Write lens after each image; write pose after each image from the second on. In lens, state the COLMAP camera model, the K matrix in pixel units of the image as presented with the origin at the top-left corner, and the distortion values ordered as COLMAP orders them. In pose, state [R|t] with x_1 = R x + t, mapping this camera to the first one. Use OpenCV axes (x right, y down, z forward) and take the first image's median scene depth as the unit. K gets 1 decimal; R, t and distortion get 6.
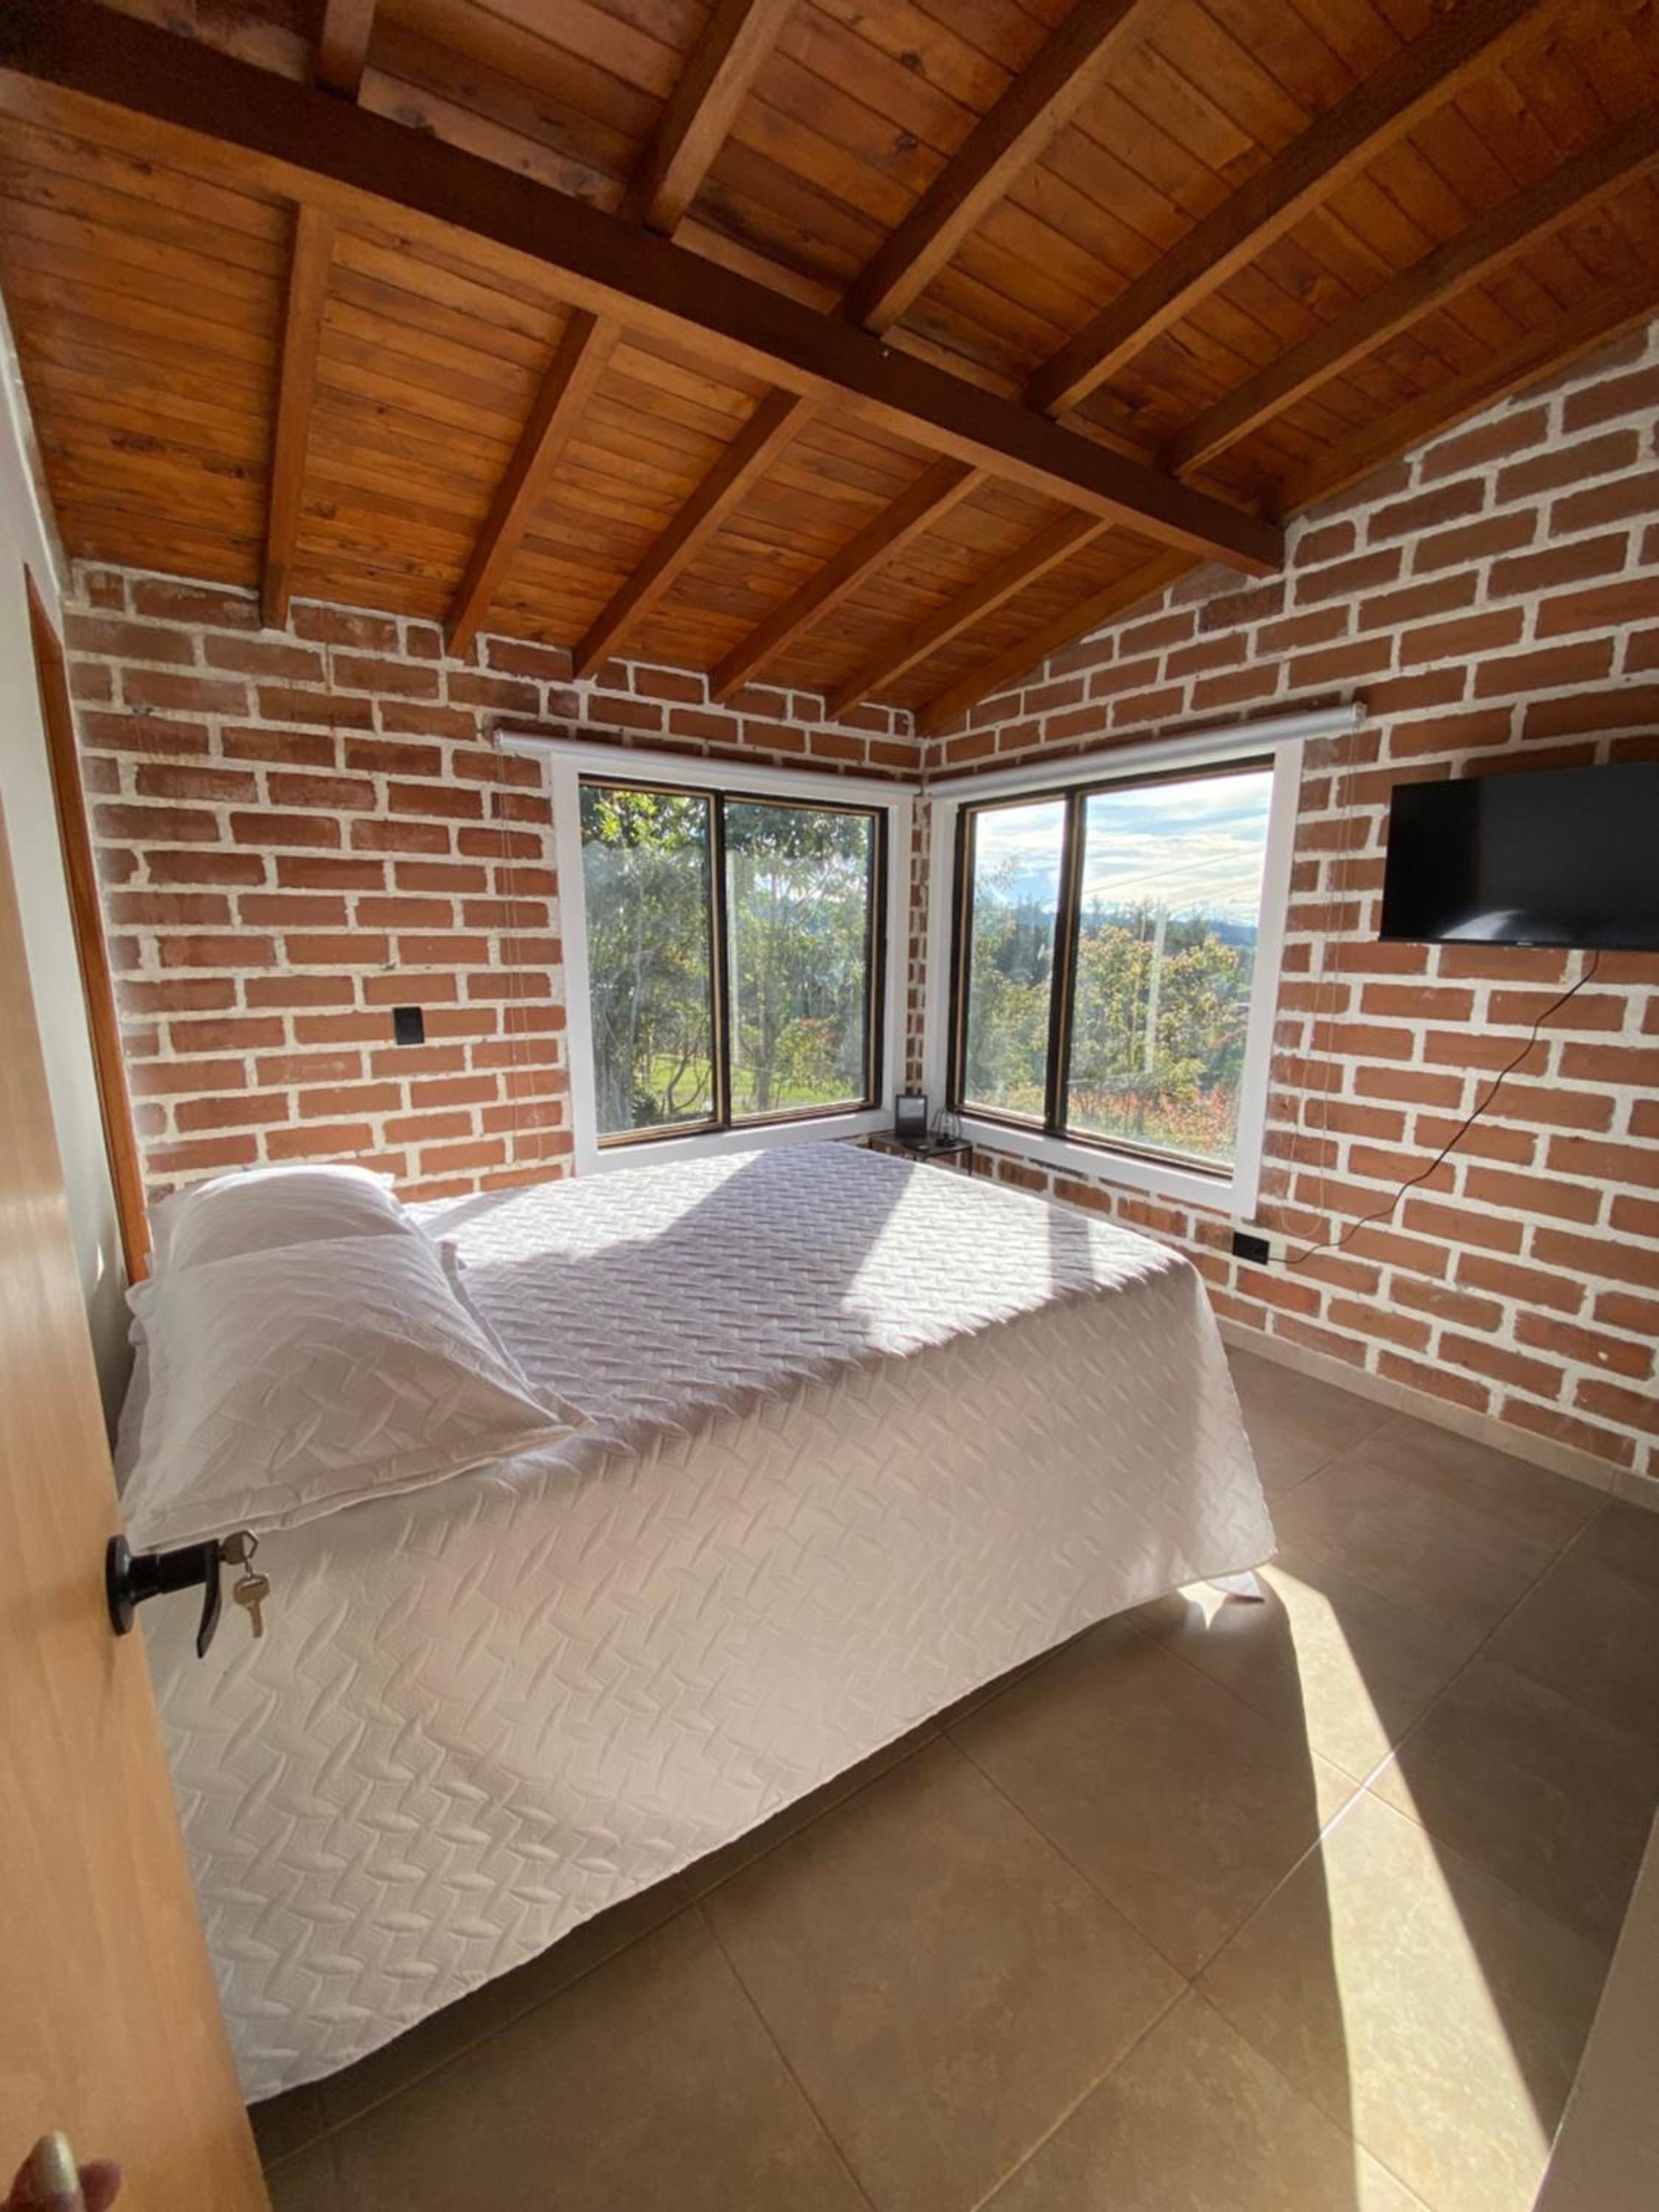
lens RADIAL K [[902.9, 0, 829.9], [0, 902.9, 1097.7], [0, 0, 1]] dist [-0.000784, -0.001508]
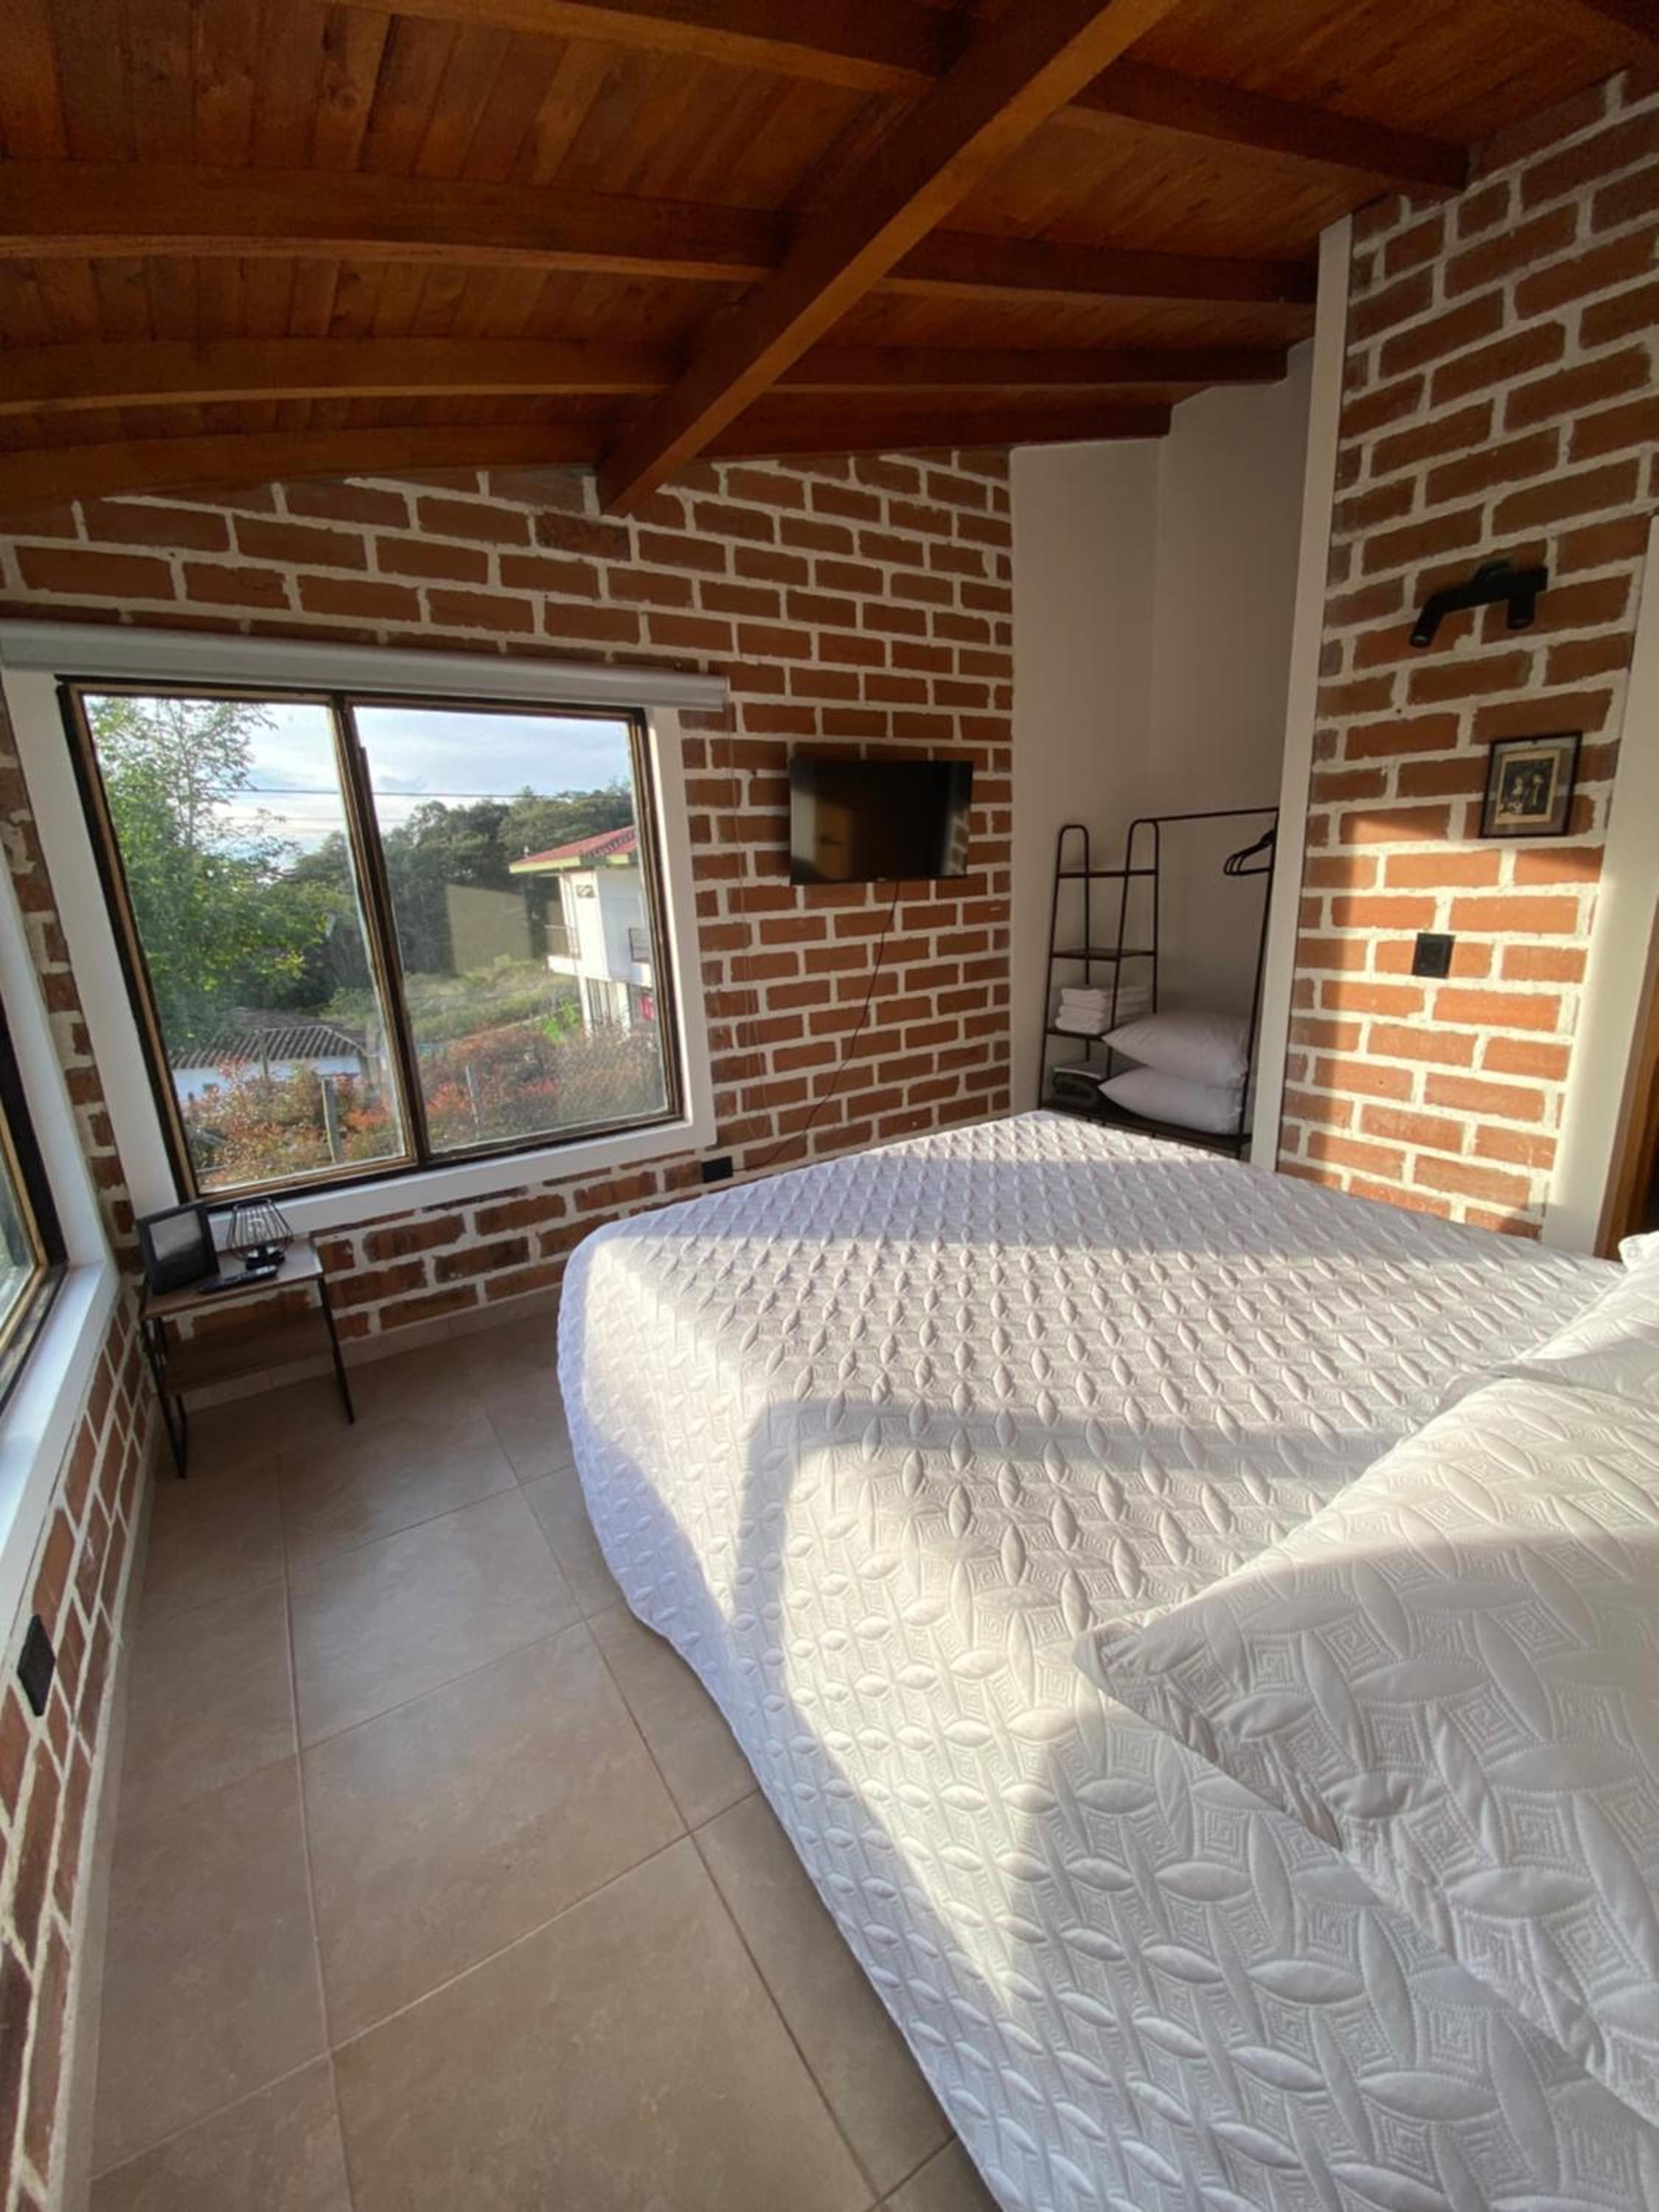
lens RADIAL K [[902.9, 0, 833.3], [0, 902.9, 1121.7], [0, 0, 1]] dist [-0.000784, -0.001508]
pose [[0.038525, -0.282396, 0.958524, -0.632826], [0.225653, 0.936917, 0.266960, -0.168371], [-0.973446, 0.206009, 0.099818, 0.807516]]
